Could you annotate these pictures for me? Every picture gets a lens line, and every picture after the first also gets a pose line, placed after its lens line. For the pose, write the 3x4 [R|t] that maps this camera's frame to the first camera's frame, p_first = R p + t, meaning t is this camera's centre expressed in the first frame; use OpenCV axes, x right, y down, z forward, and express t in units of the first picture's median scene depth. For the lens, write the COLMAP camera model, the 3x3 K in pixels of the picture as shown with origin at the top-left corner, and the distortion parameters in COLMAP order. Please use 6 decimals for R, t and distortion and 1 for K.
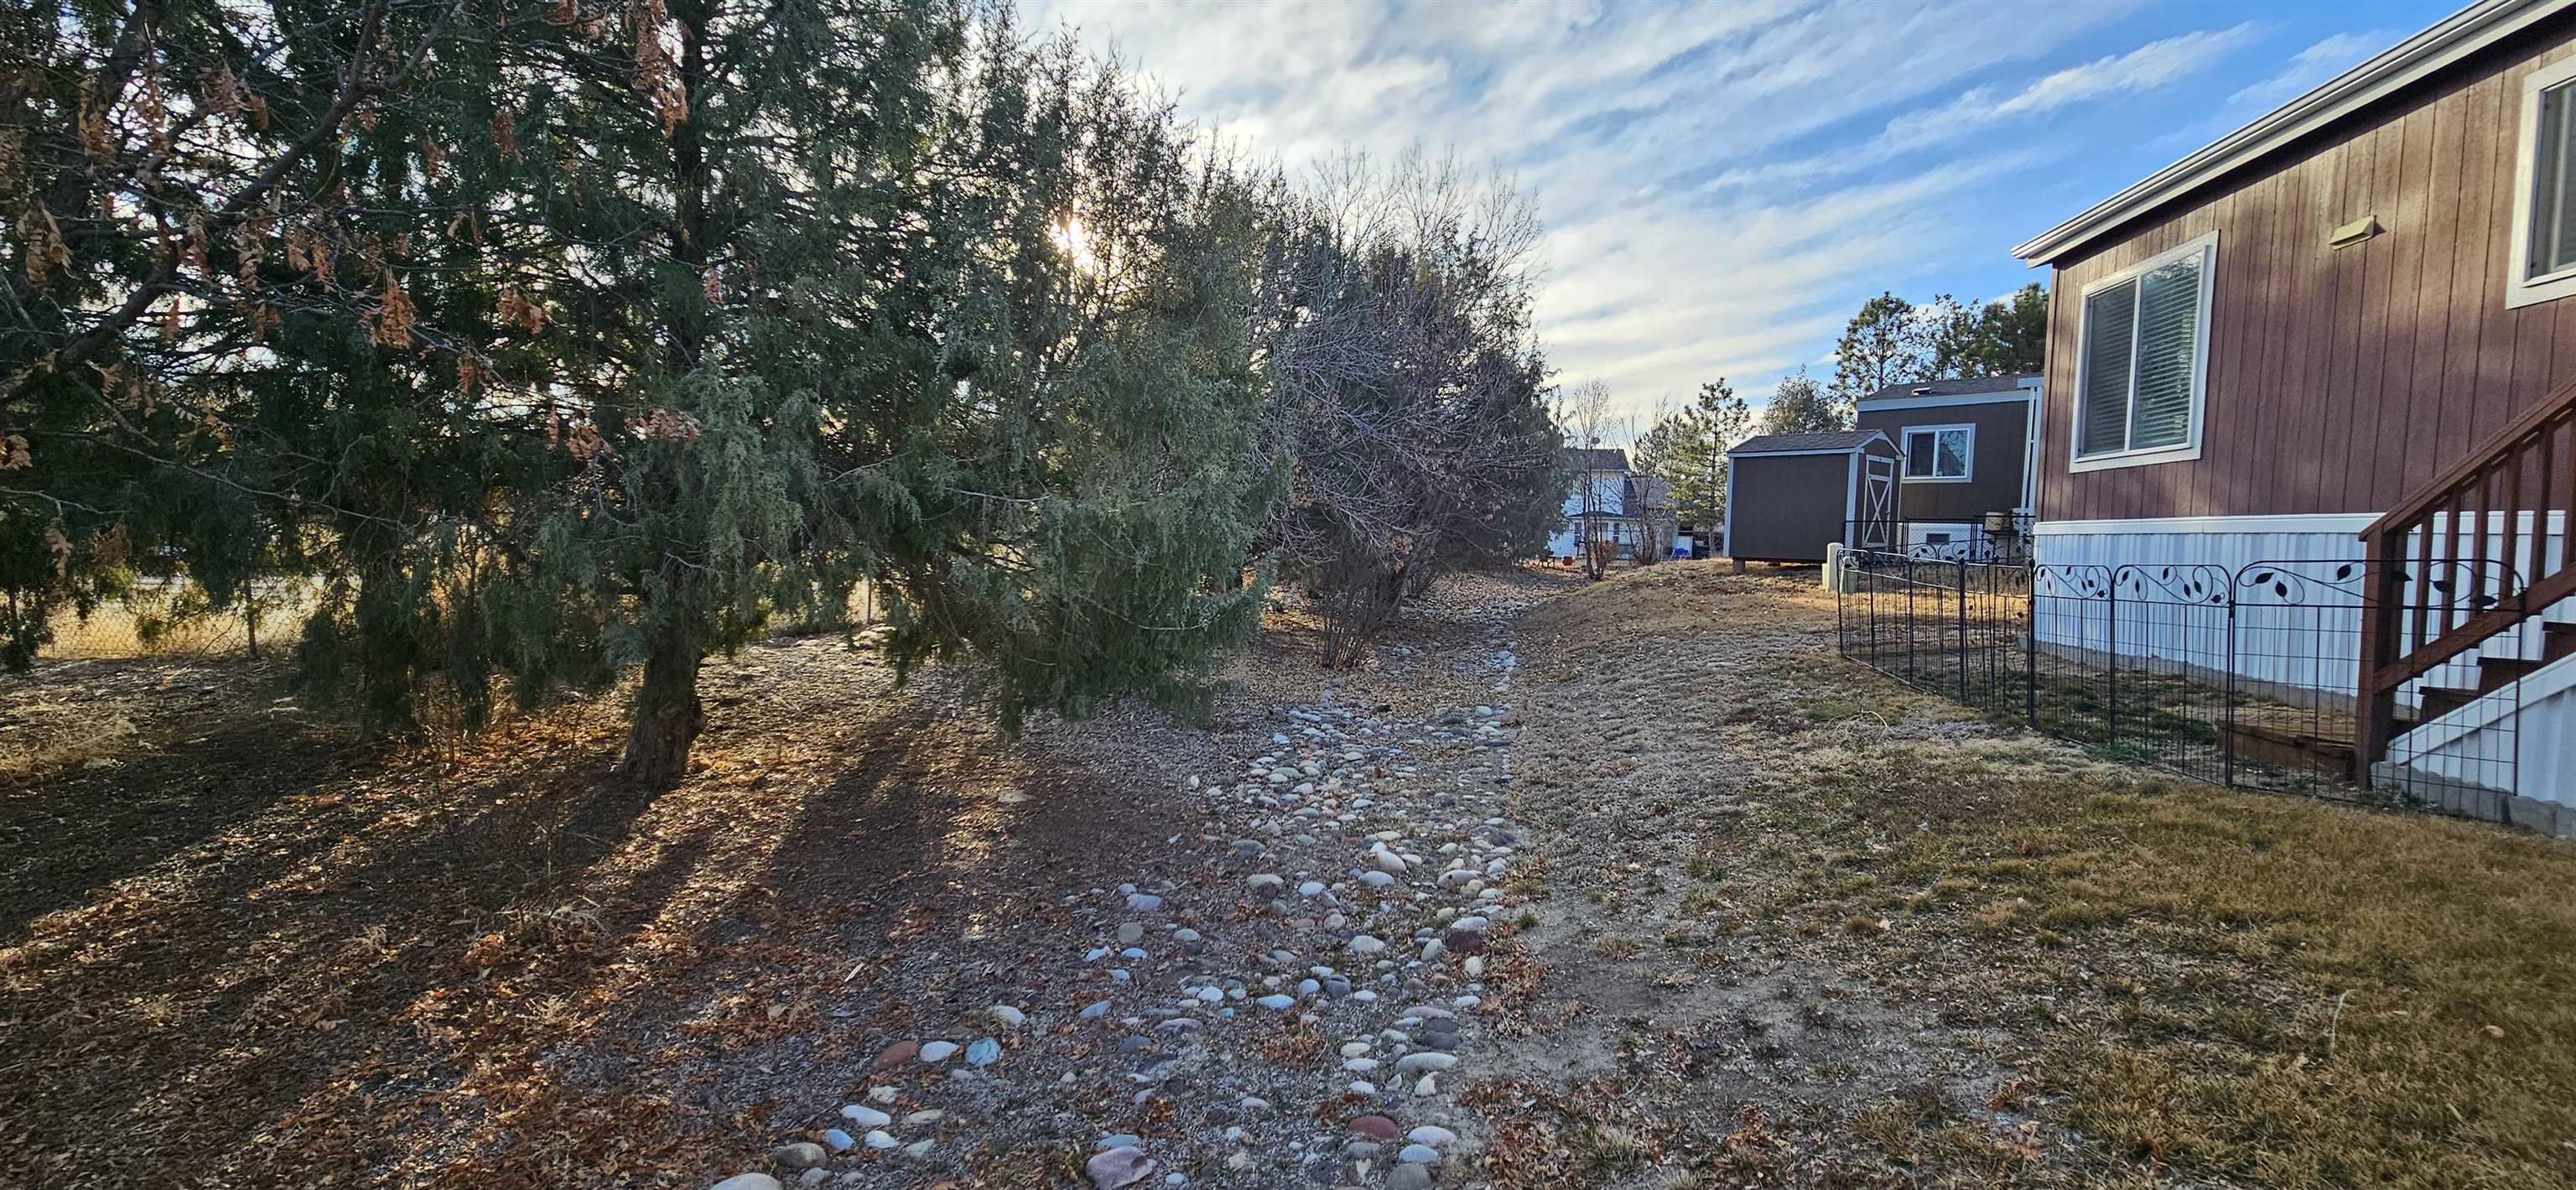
lens RADIAL K [[1053.0, 0, 1292.3], [0, 1053.0, 593.2], [0, 0, 1]] dist [0.001858, 0.000623]
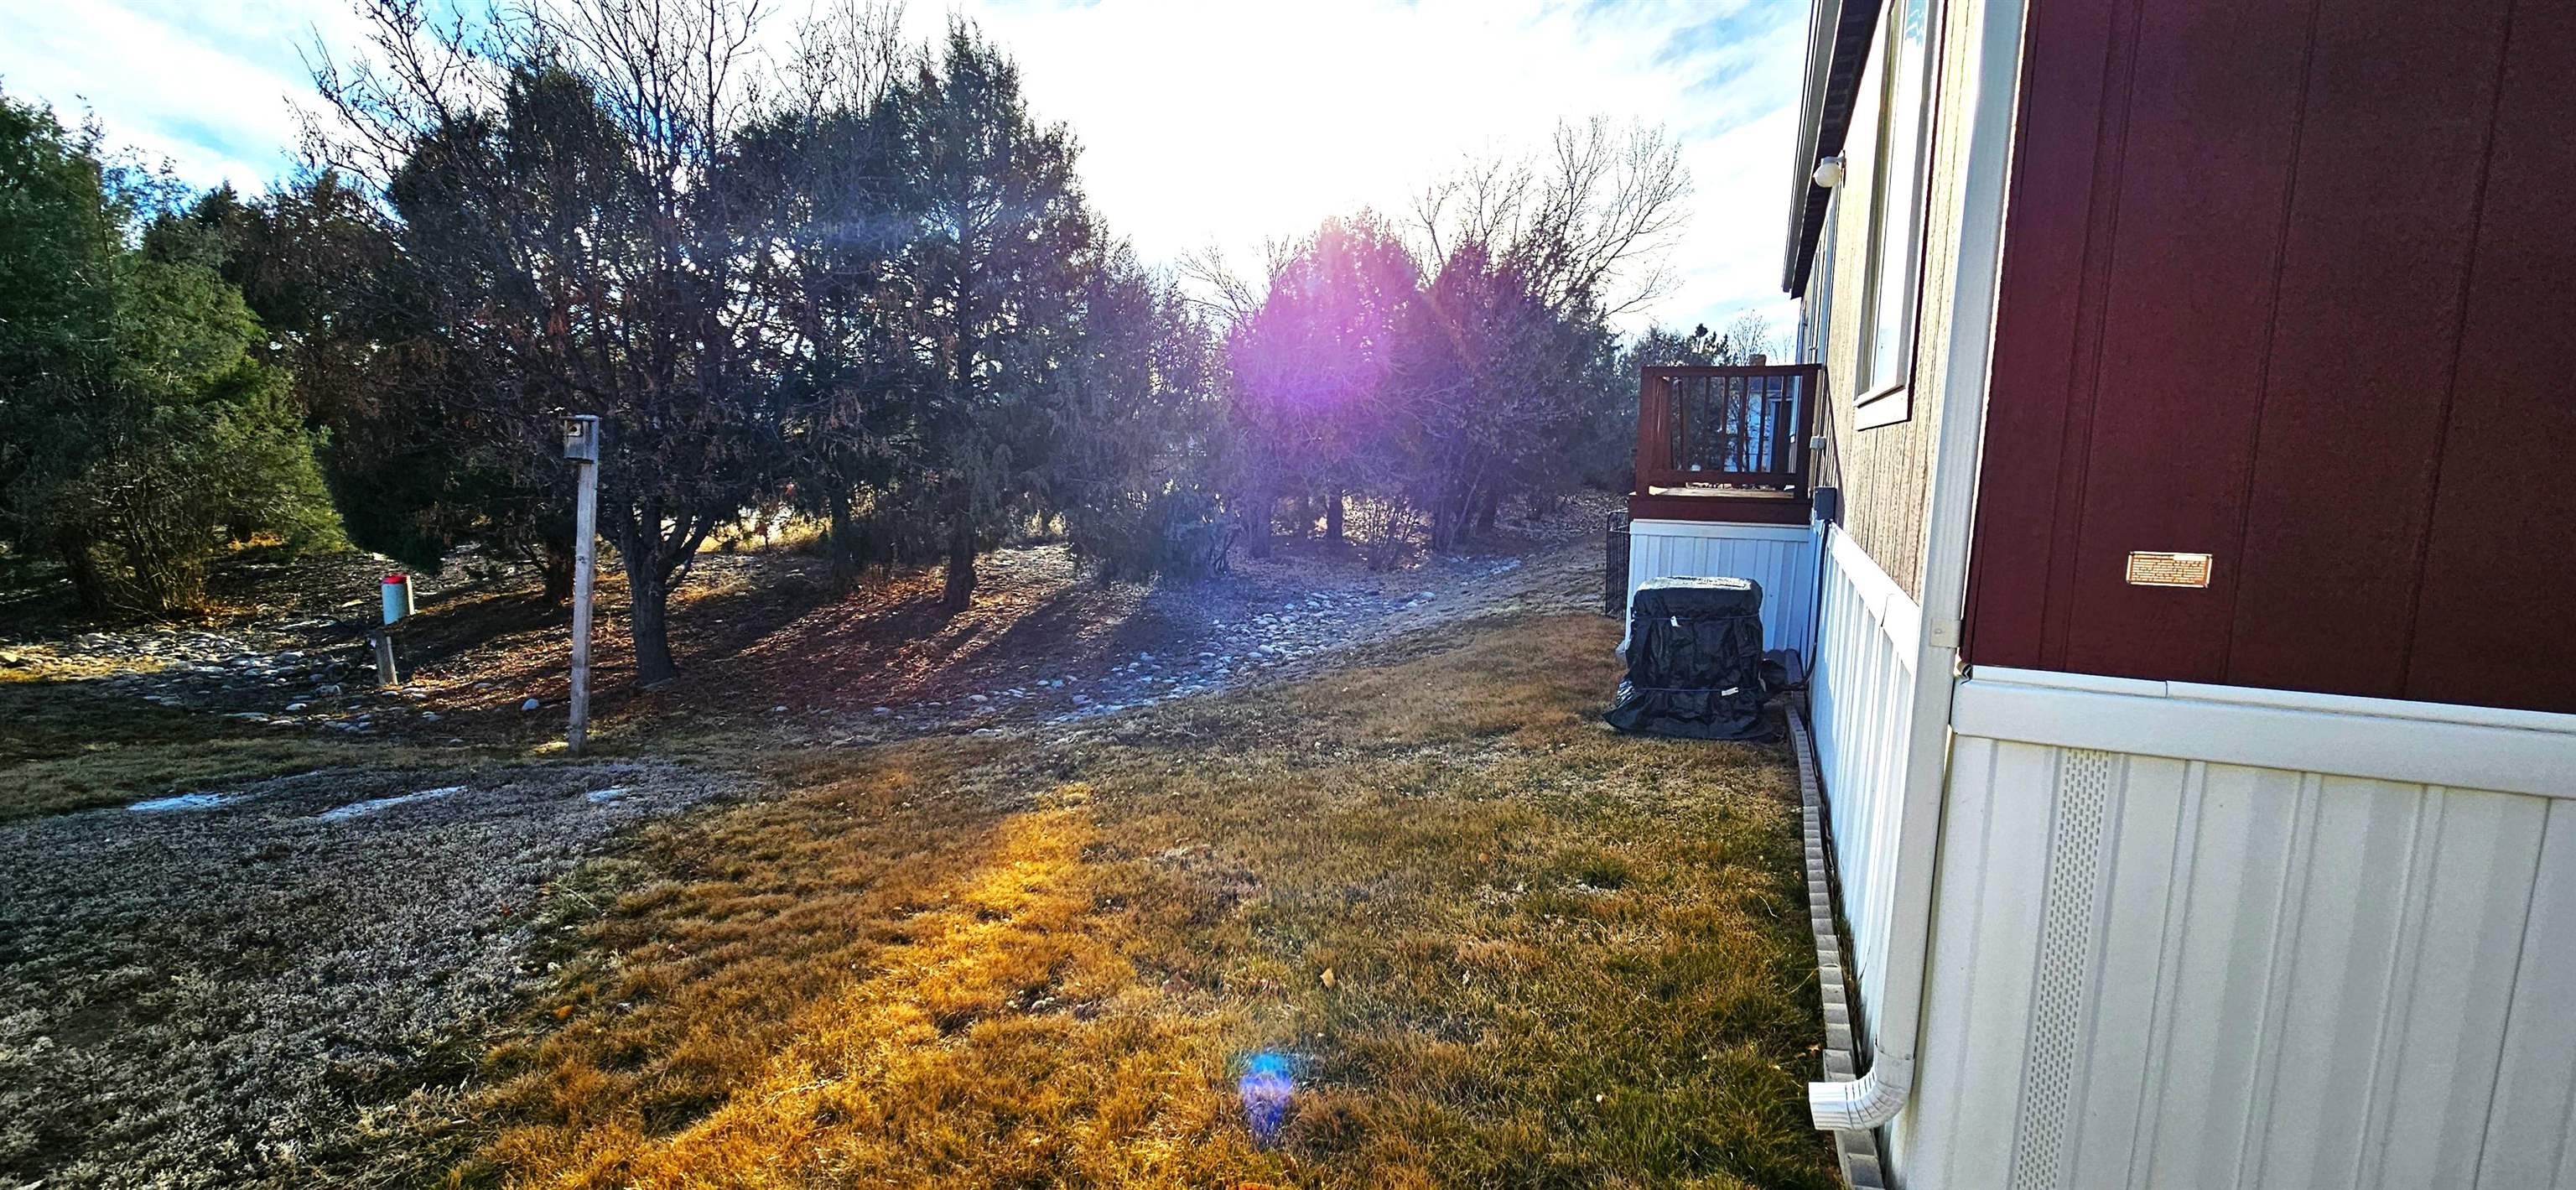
lens RADIAL K [[1053.0, 0, 1279.8], [0, 1053.0, 596.9], [0, 0, 1]] dist [0.001858, 0.000623]
pose [[0.969298, 0.023394, -0.244772, 0.548341], [-0.003401, 0.996644, 0.081786, -0.022274], [0.245864, -0.078442, 0.966125, -0.893400]]
